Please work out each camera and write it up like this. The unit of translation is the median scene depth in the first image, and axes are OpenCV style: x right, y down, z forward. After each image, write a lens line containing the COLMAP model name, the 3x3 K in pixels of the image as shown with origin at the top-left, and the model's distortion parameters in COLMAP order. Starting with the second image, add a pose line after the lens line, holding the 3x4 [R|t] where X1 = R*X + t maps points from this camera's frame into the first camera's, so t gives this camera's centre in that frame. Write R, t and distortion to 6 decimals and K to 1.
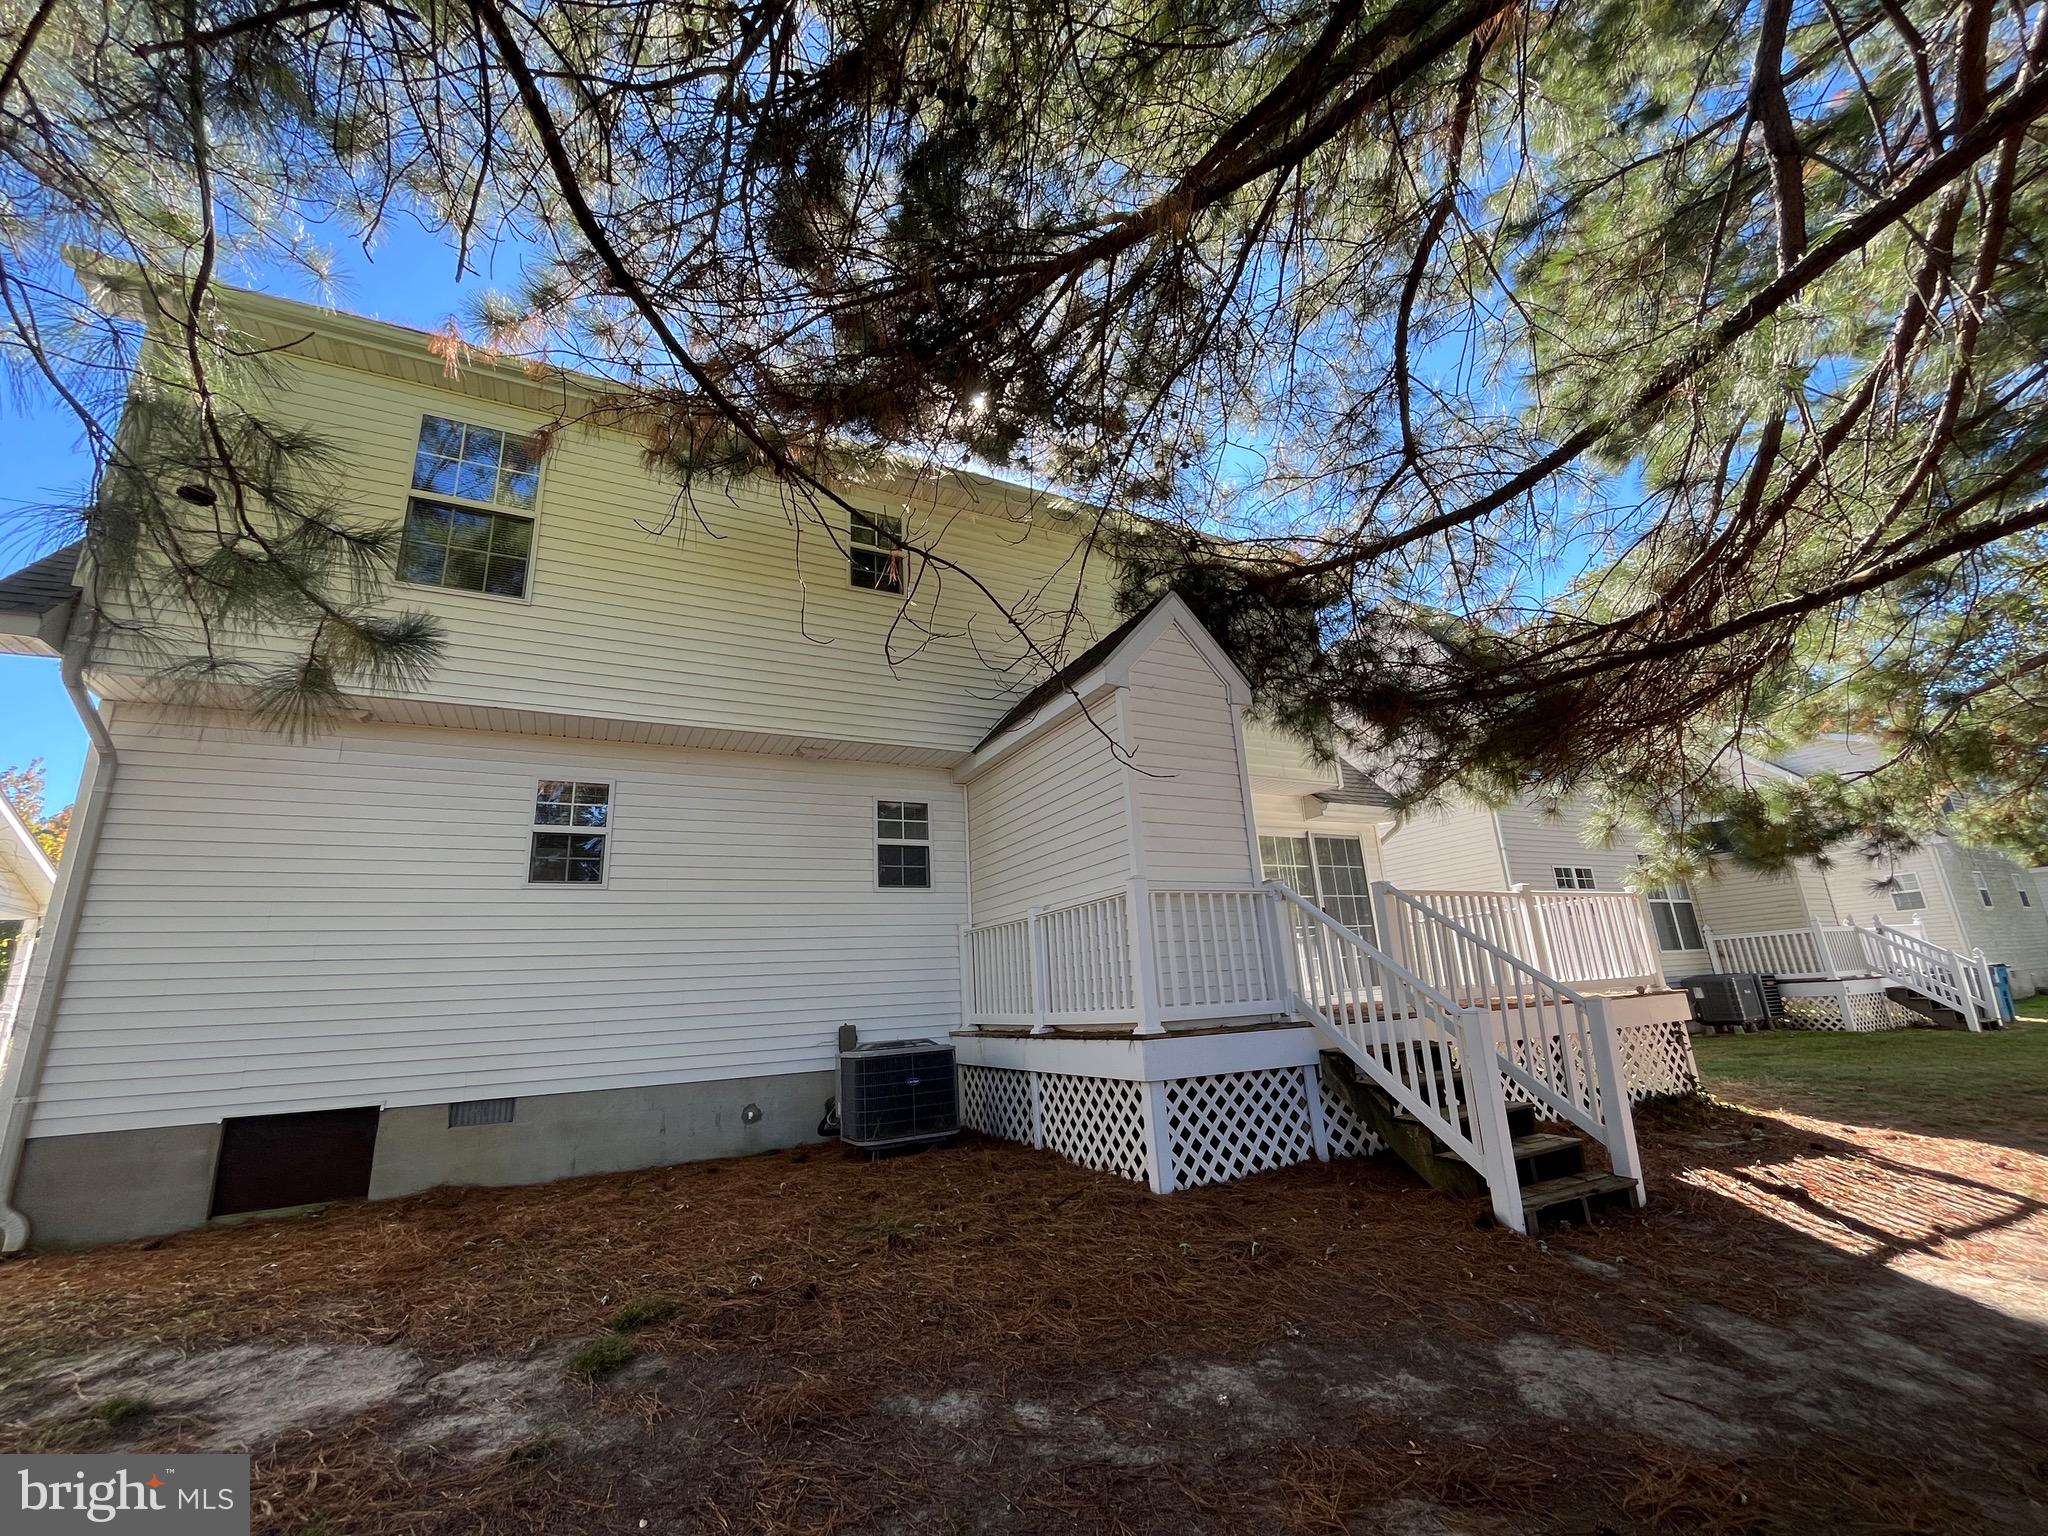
lens RADIAL K [[829.8, 0, 1023.5], [0, 829.8, 773.7], [0, 0, 1]] dist [-0.003446, -0.000054]
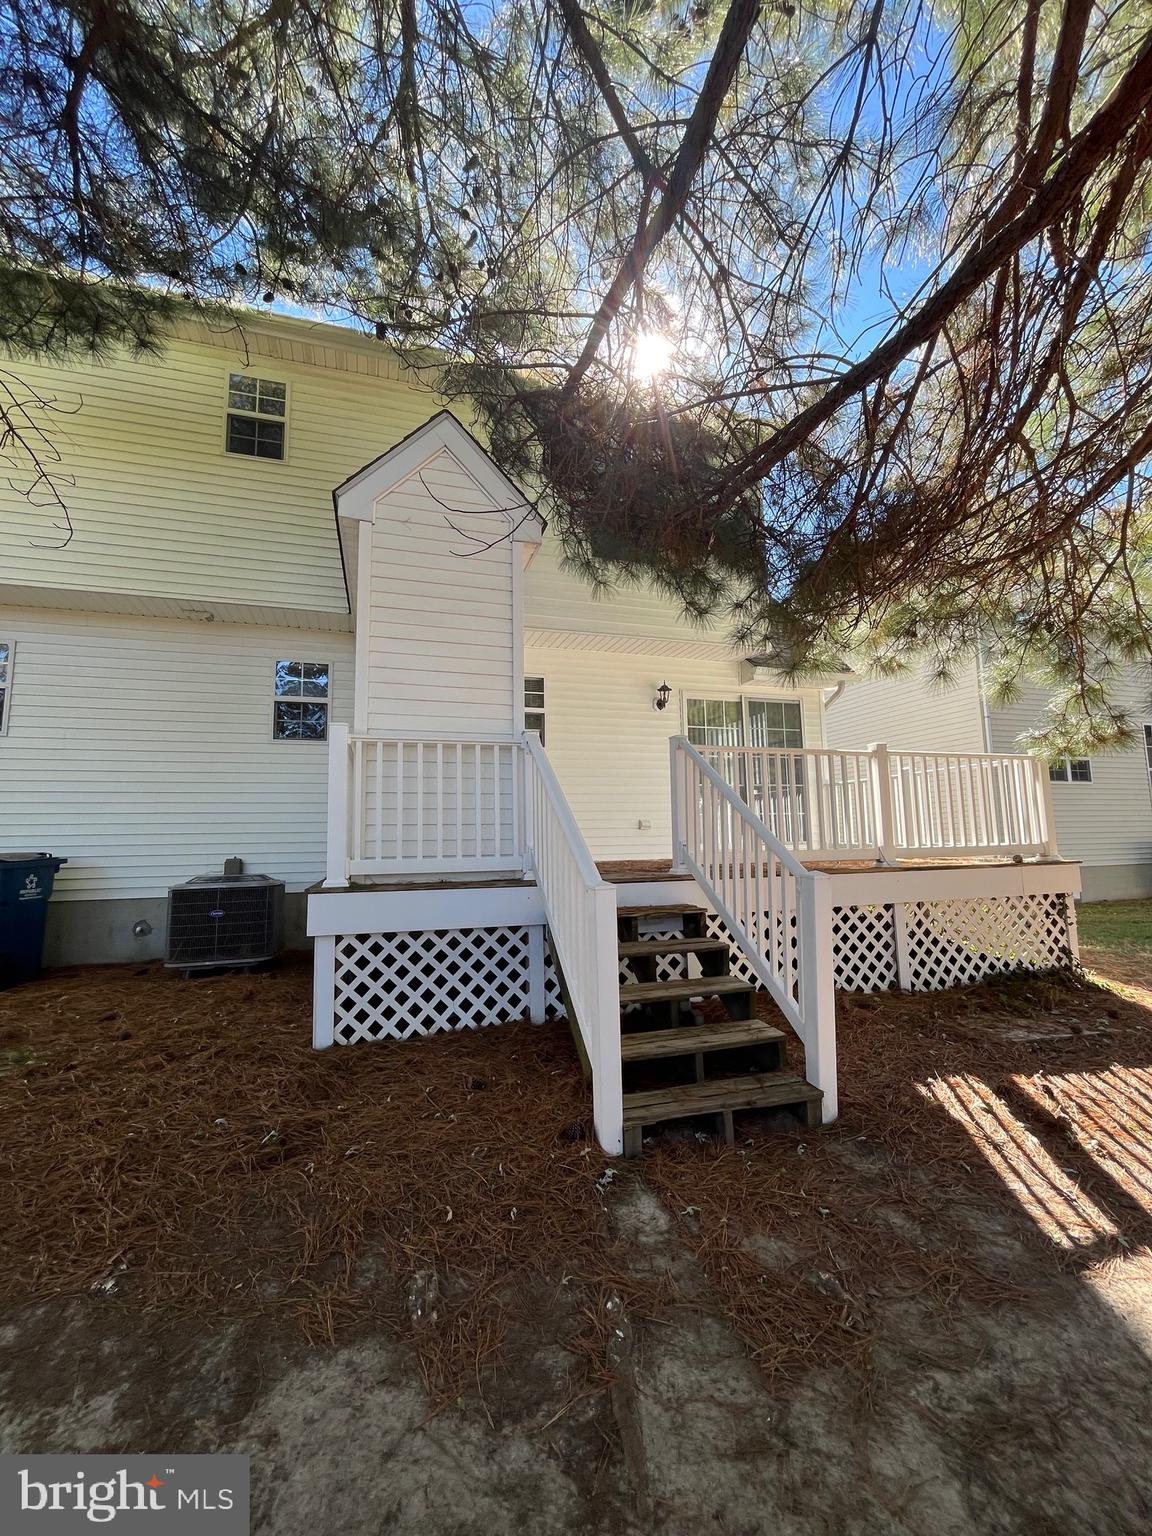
lens RADIAL K [[622.4, 0, 576.4], [0, 622.4, 767.2], [0, 0, 1]] dist [-0.003446, -0.000054]
pose [[0.985241, 0.018612, -0.170161, 0.544159], [0.008462, 0.987560, 0.157012, 0.068188], [0.170966, -0.156135, 0.972827, 0.373154]]
